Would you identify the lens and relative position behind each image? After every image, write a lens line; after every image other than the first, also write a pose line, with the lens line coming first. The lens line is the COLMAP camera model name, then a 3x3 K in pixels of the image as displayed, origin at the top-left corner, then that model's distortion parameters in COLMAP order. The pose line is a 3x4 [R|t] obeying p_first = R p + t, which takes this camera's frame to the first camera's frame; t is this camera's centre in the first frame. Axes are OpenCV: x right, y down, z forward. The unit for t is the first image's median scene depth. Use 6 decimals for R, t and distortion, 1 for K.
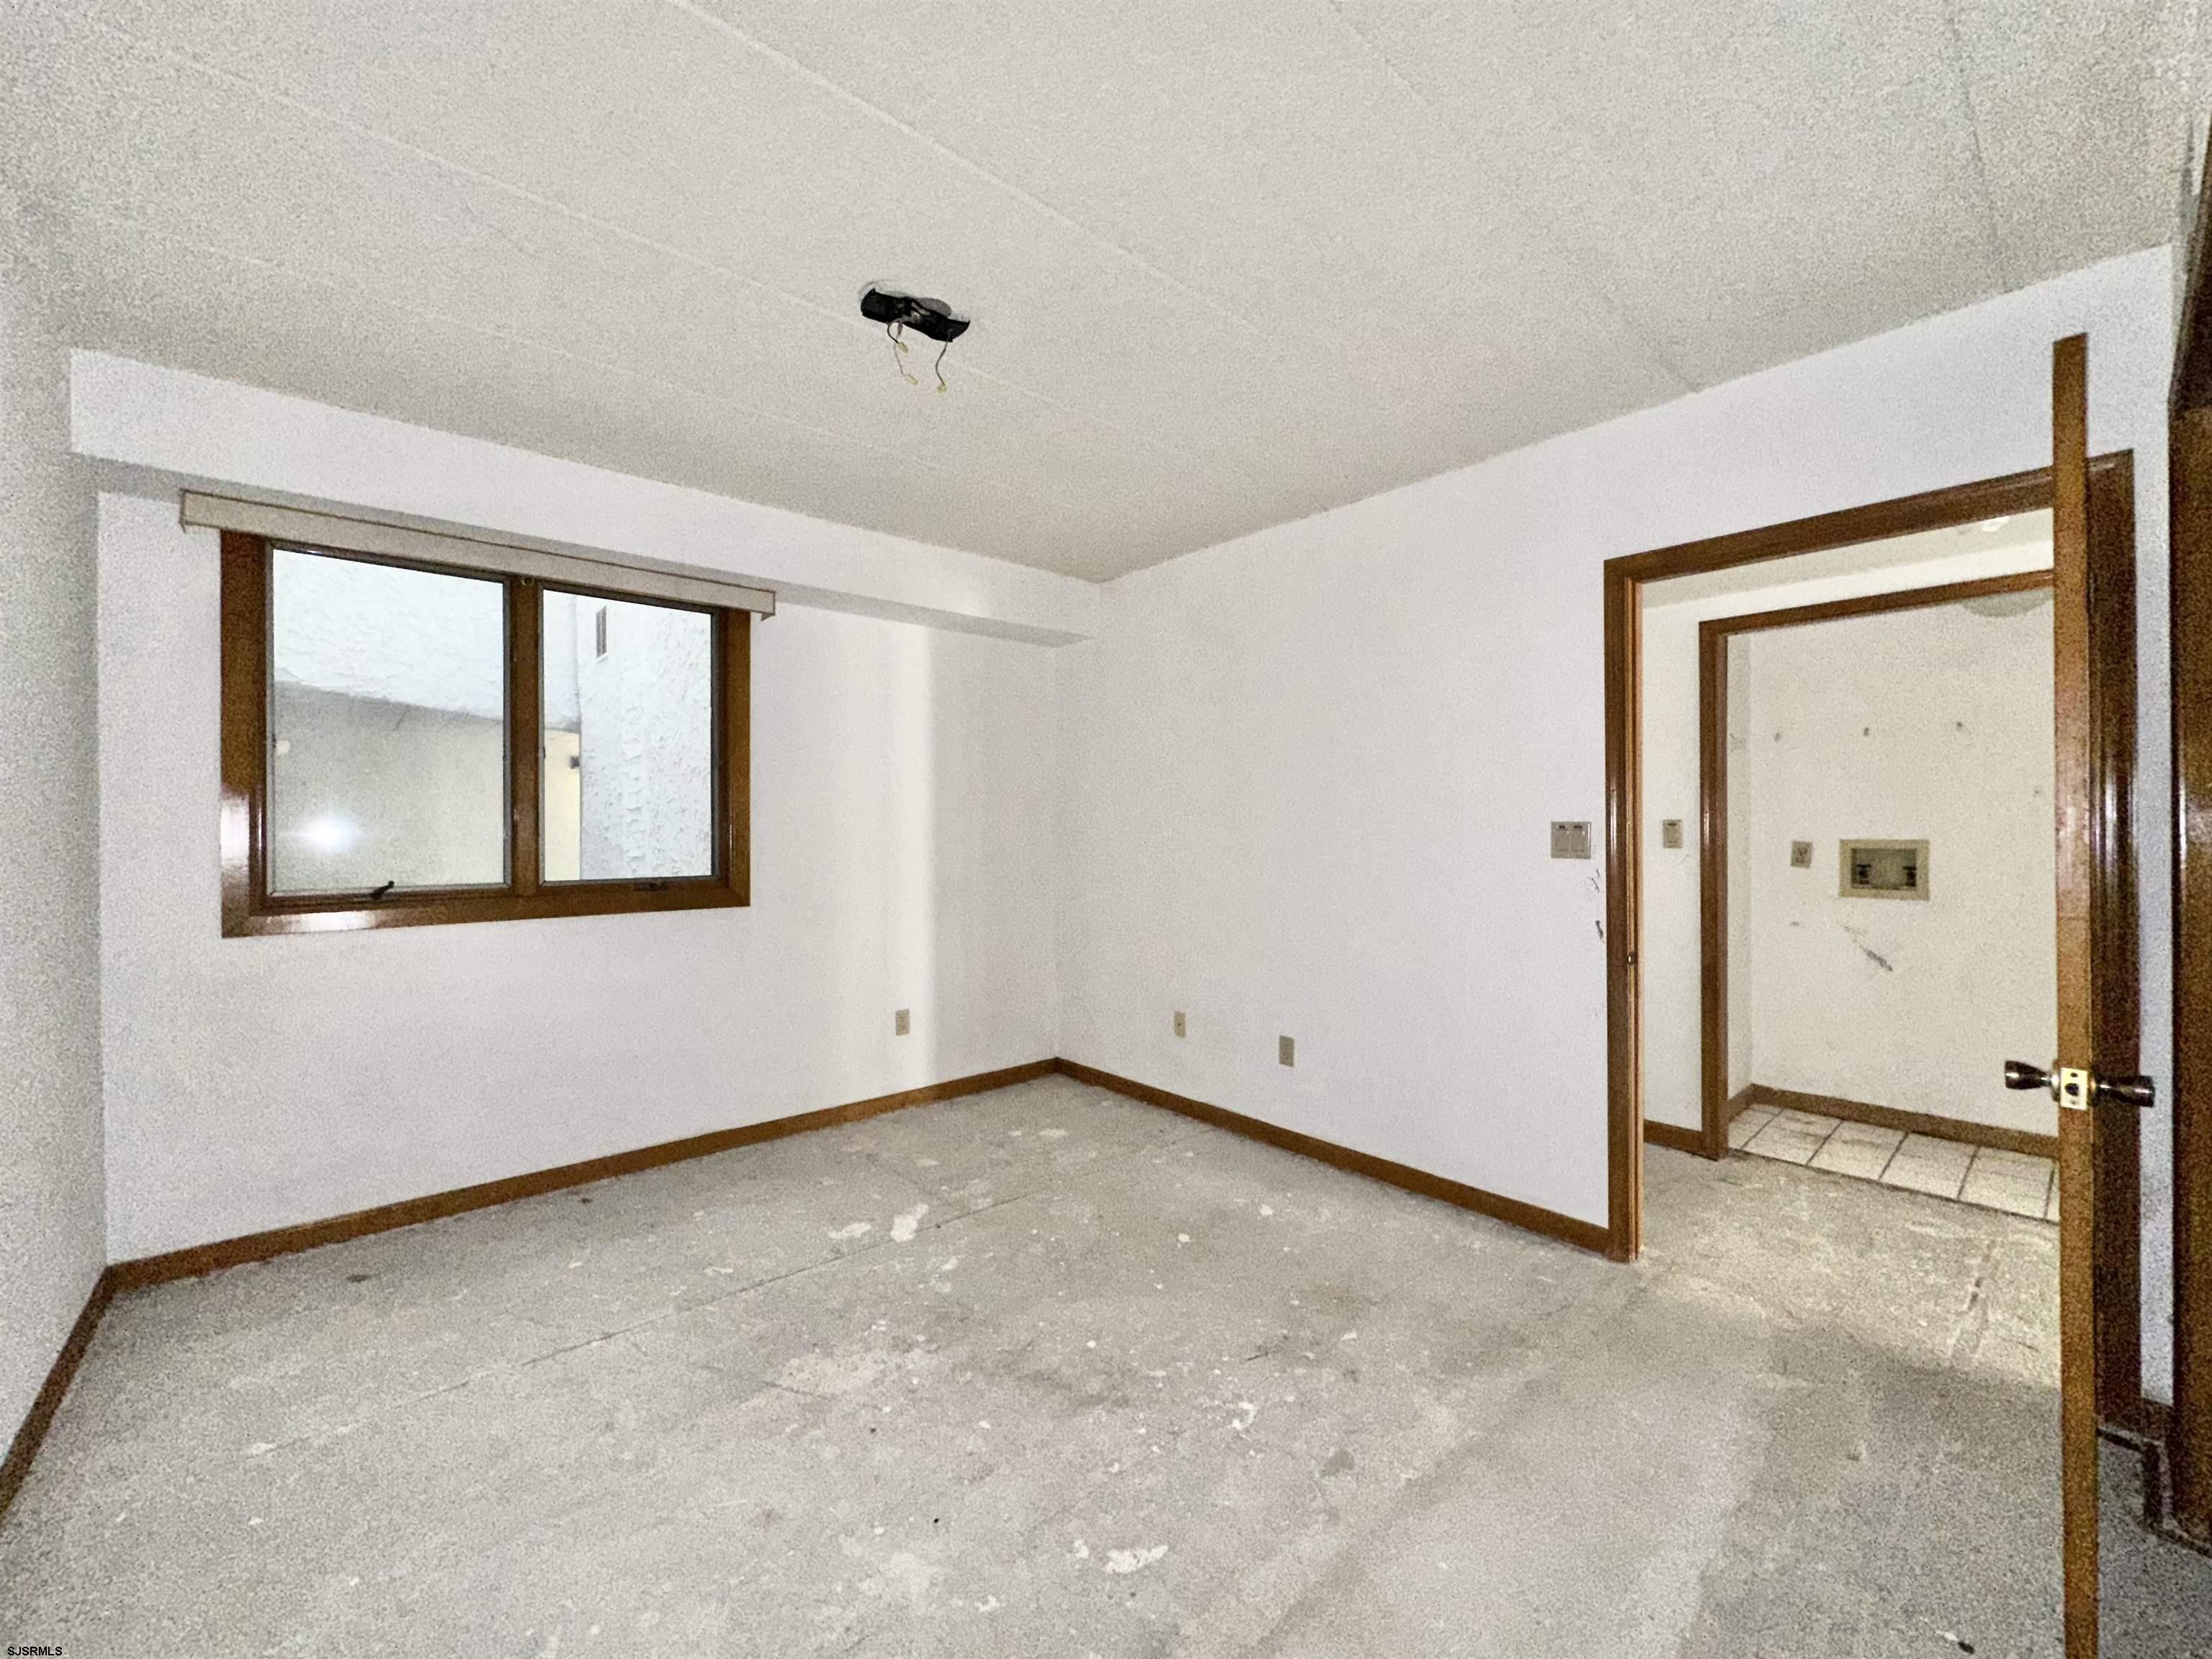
lens RADIAL K [[882.5, 0, 1107.0], [0, 882.5, 828.3], [0, 0, 1]] dist [-0.004732, 0.000808]
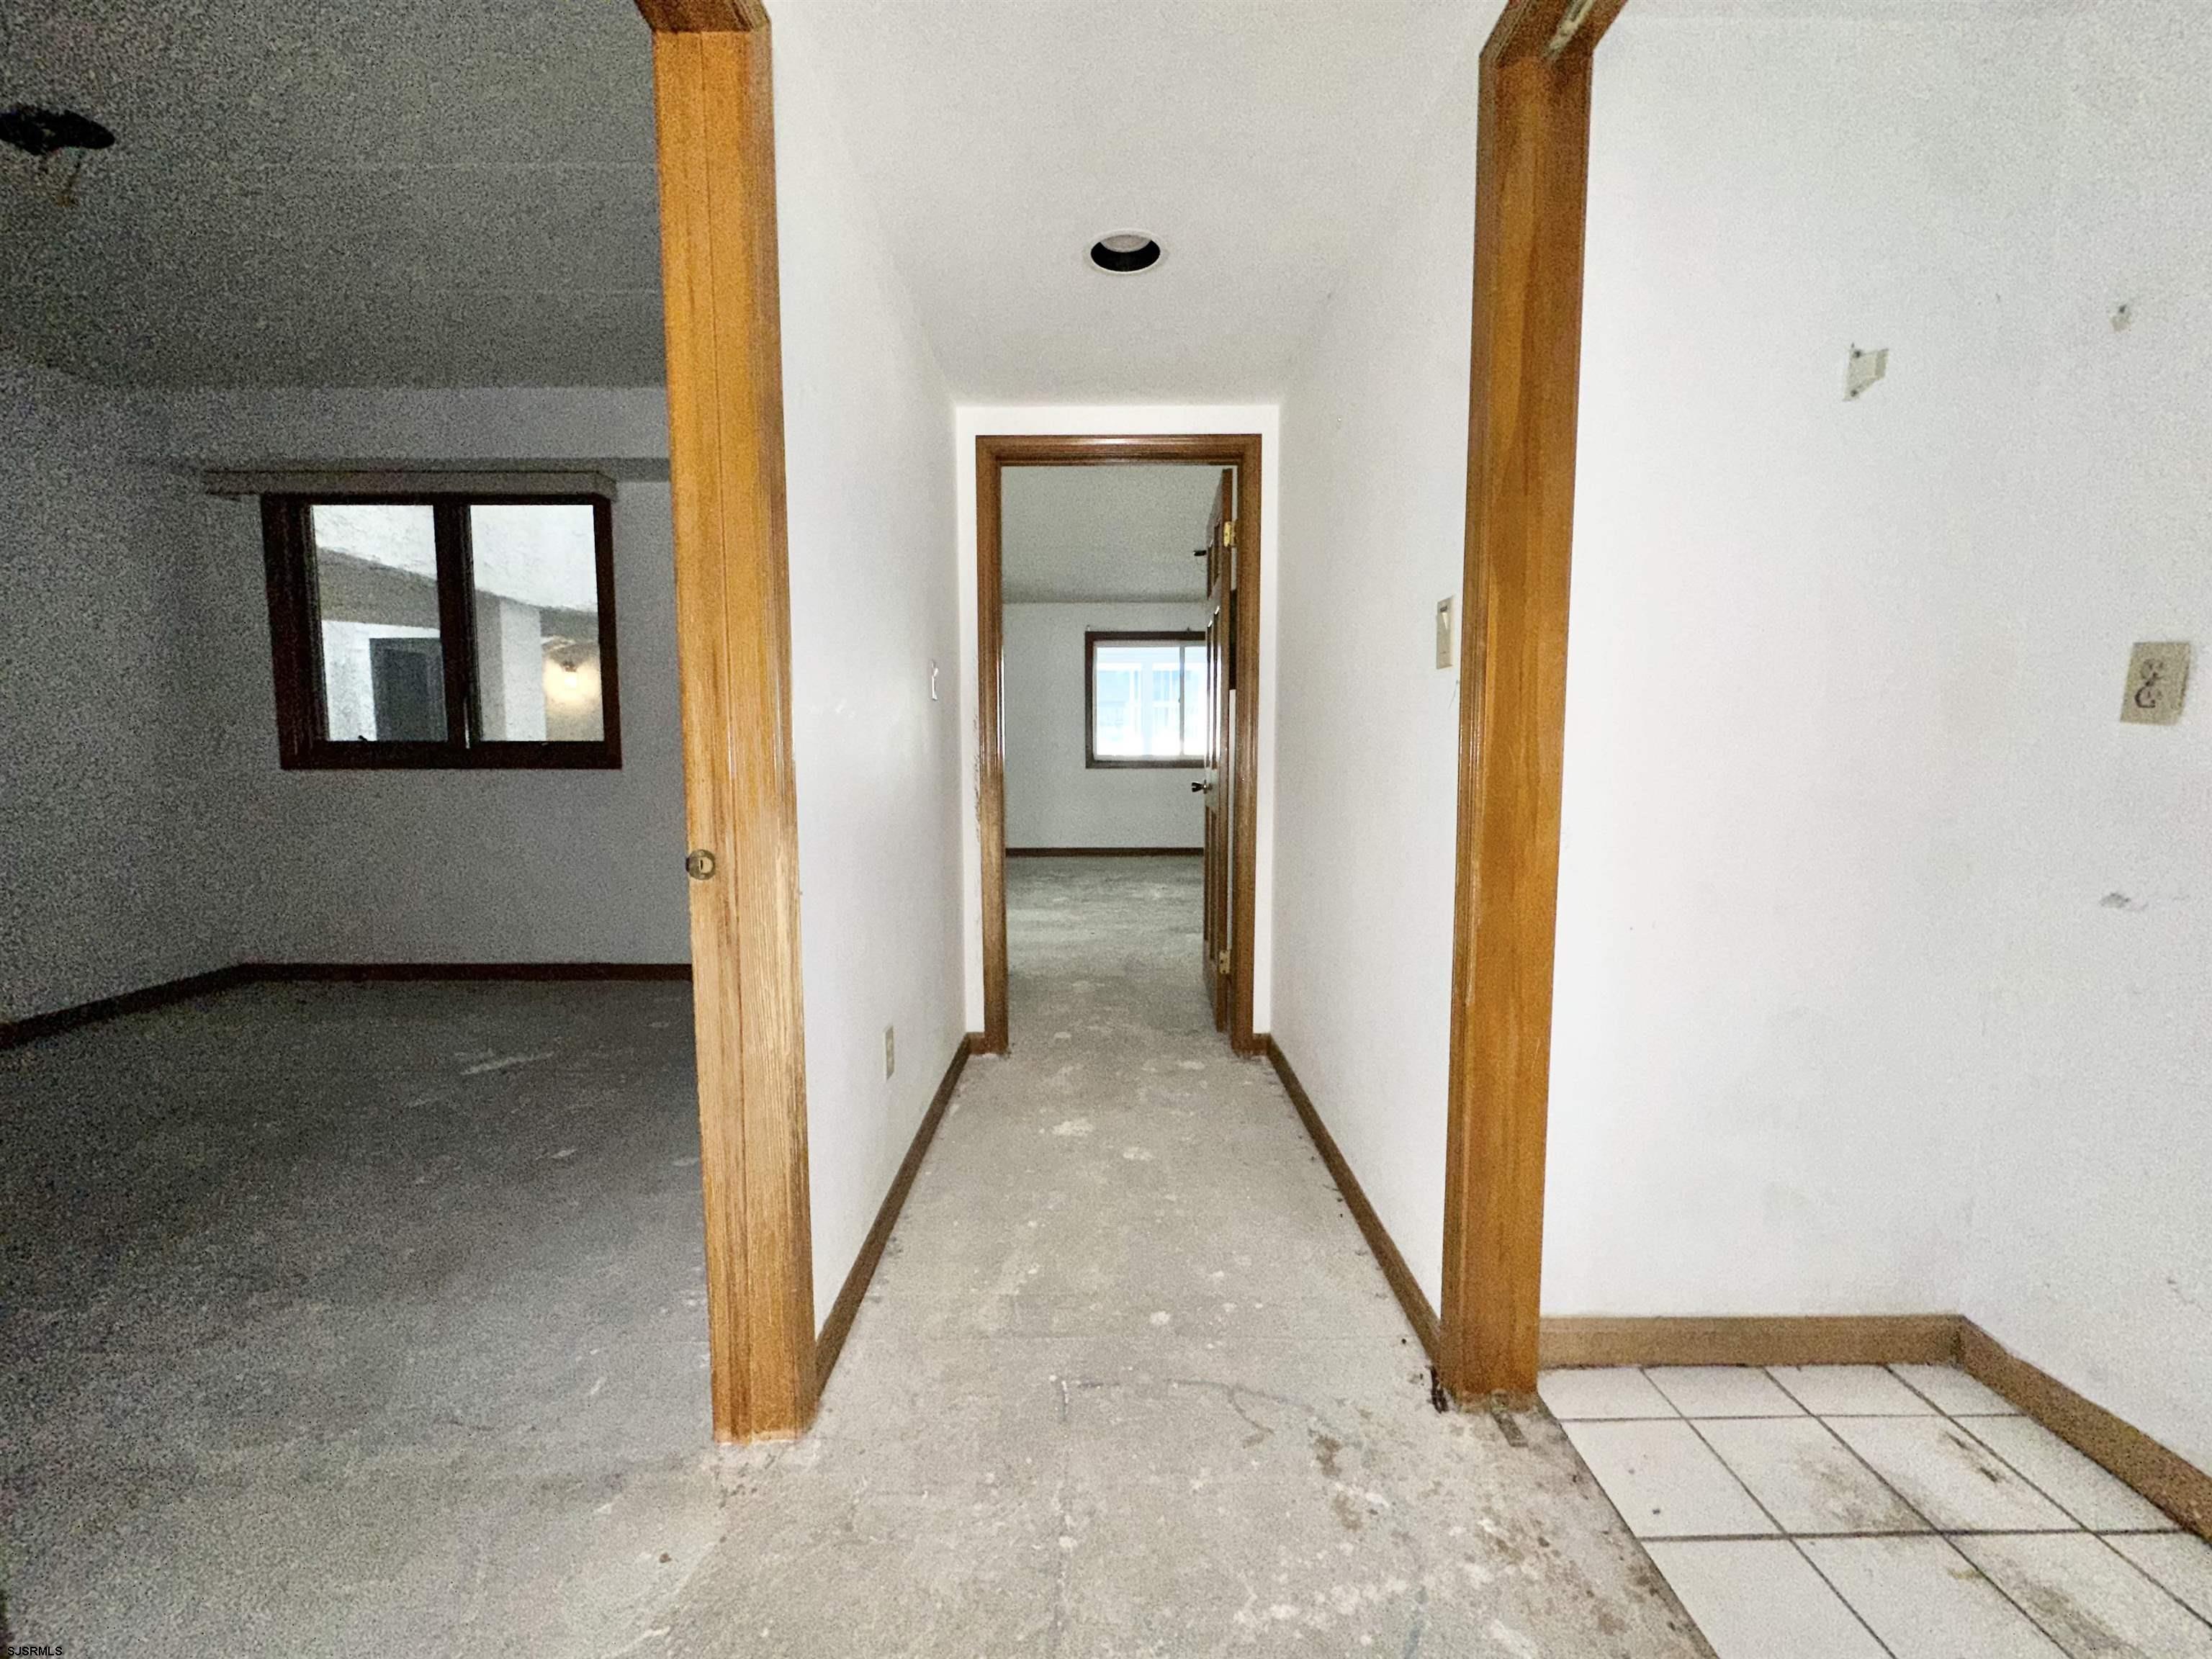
lens RADIAL K [[882.5, 0, 1107.0], [0, 882.5, 828.3], [0, 0, 1]] dist [-0.004732, 0.000808]
pose [[0.753584, 0.062043, -0.654417, 0.905284], [-0.002759, 0.995826, 0.091233, 0.068524], [0.657346, -0.066946, 0.750609, 0.652180]]
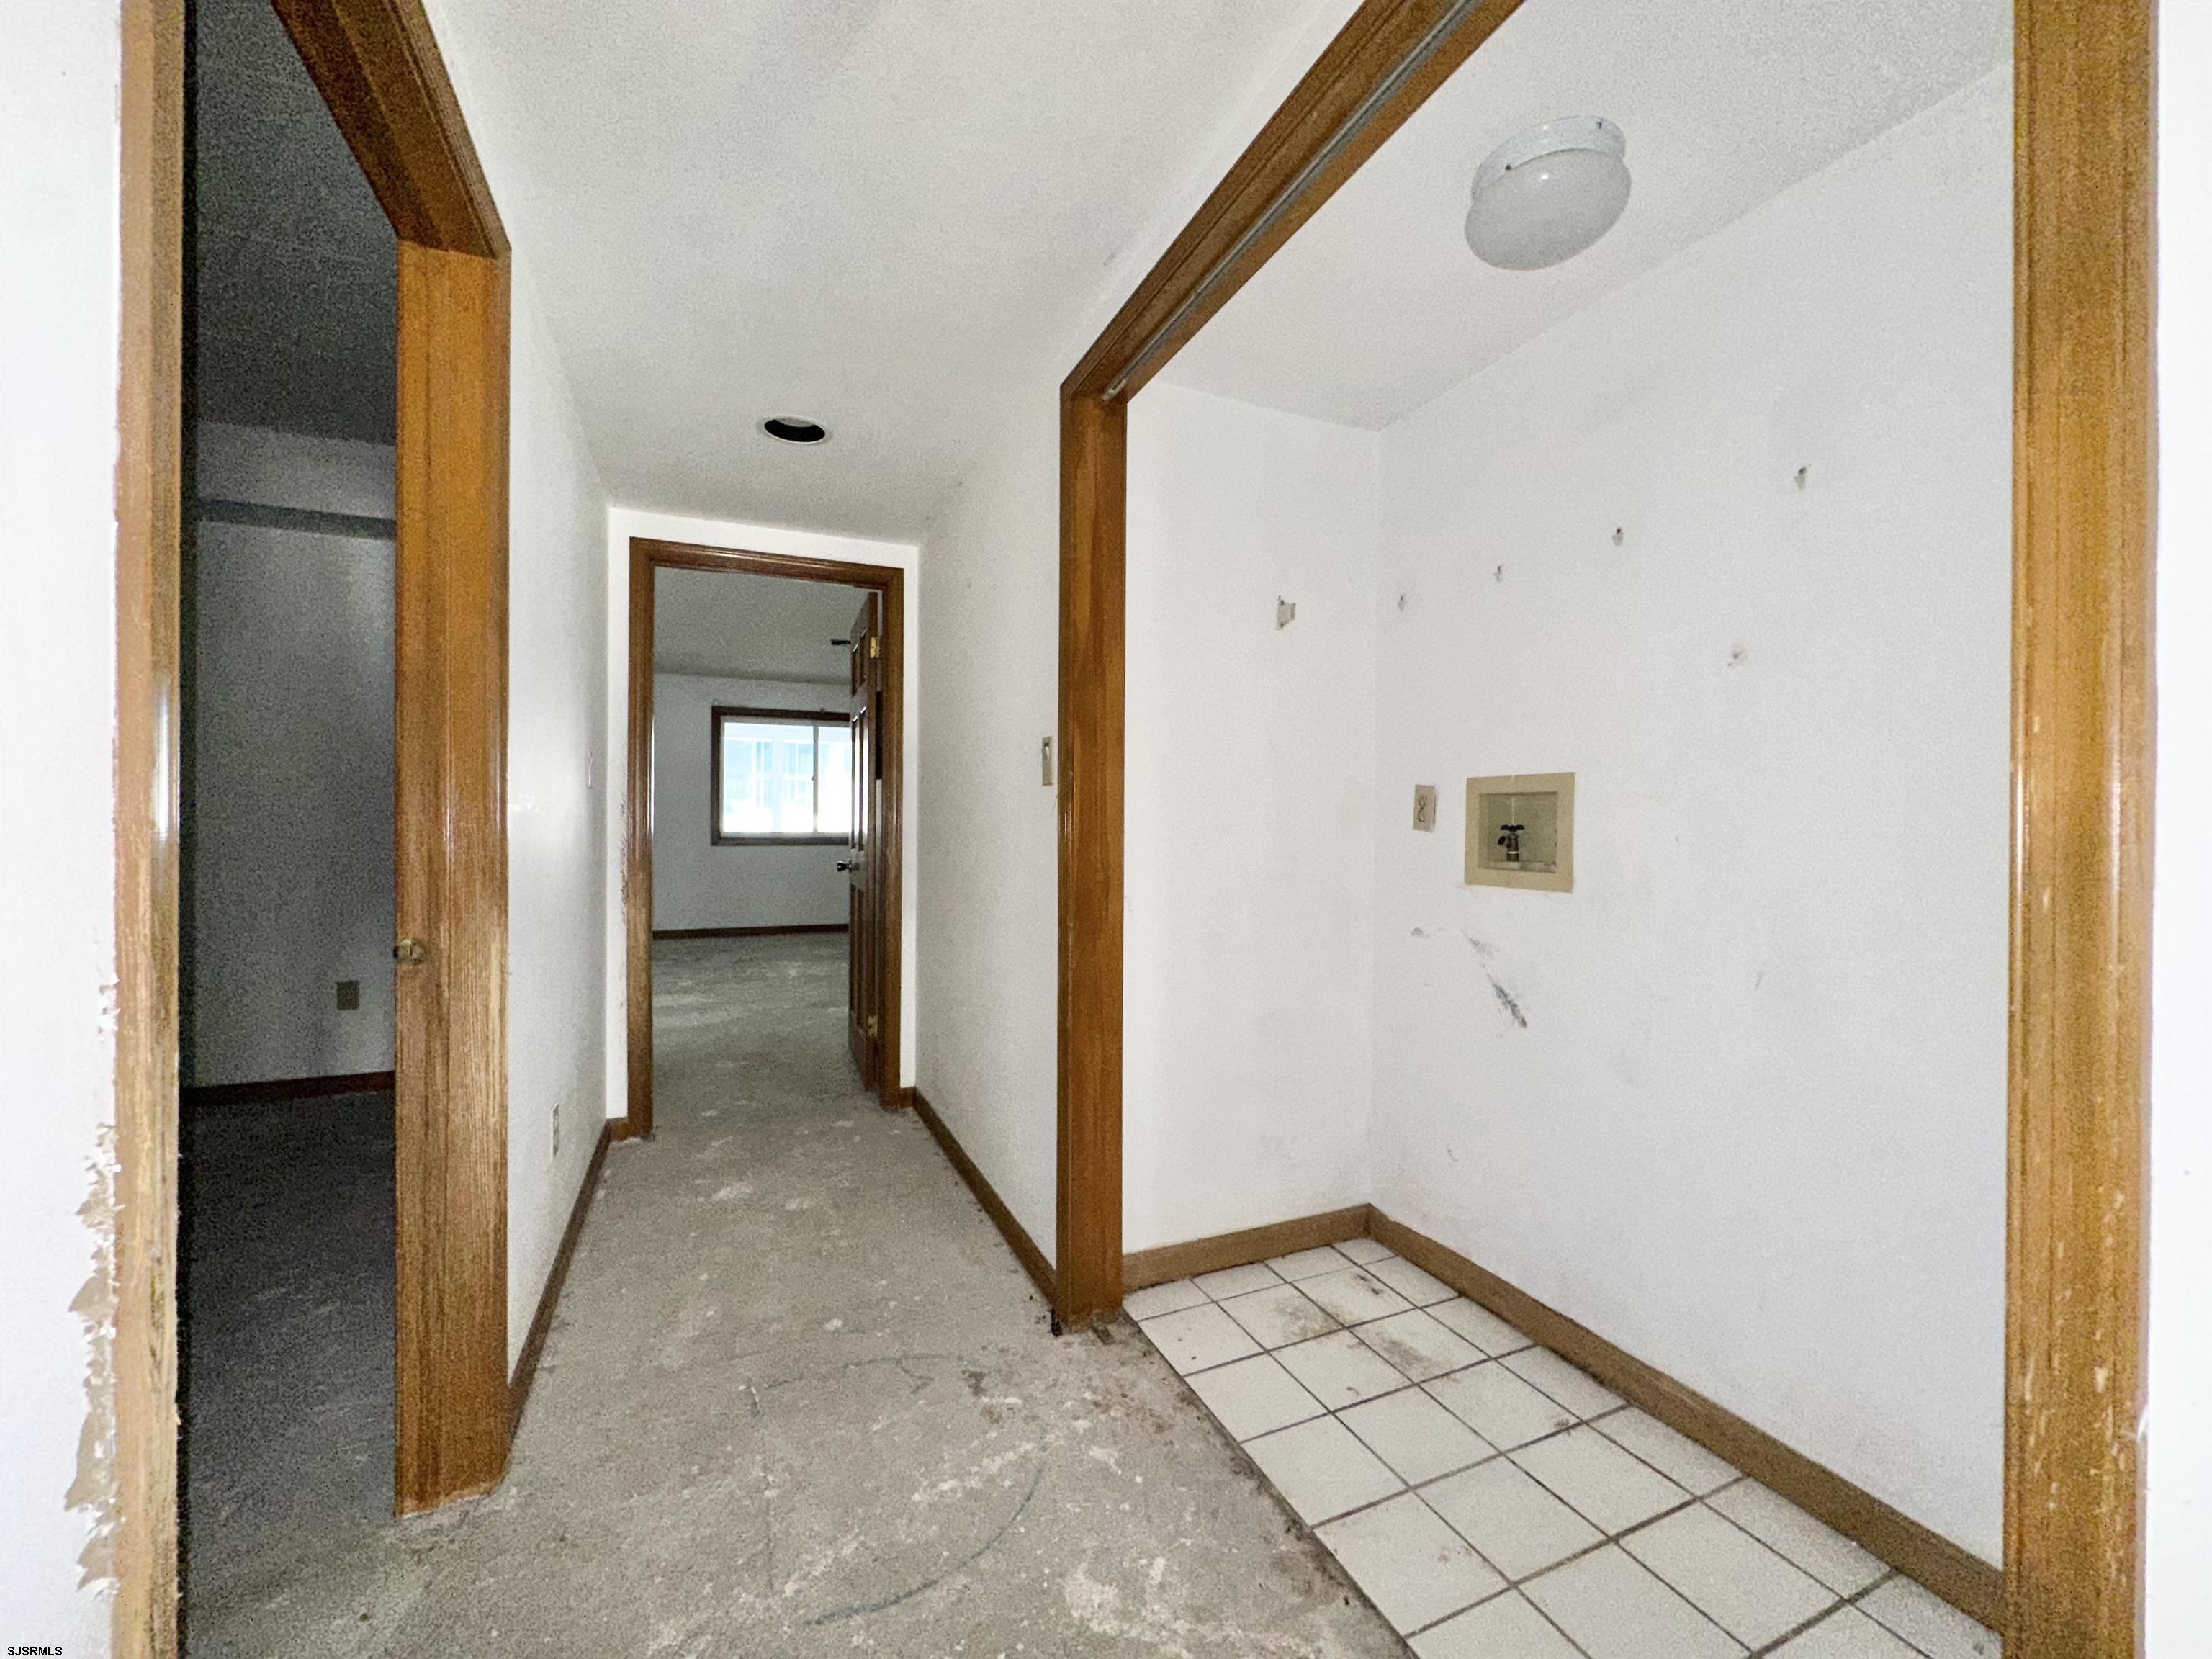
lens RADIAL K [[882.5, 0, 1107.0], [0, 882.5, 828.3], [0, 0, 1]] dist [-0.004732, 0.000808]
pose [[0.954383, 0.012903, -0.298307, 0.967183], [-0.012065, 0.999916, 0.004653, 0.054088], [0.298342, -0.000842, 0.954459, 0.513102]]
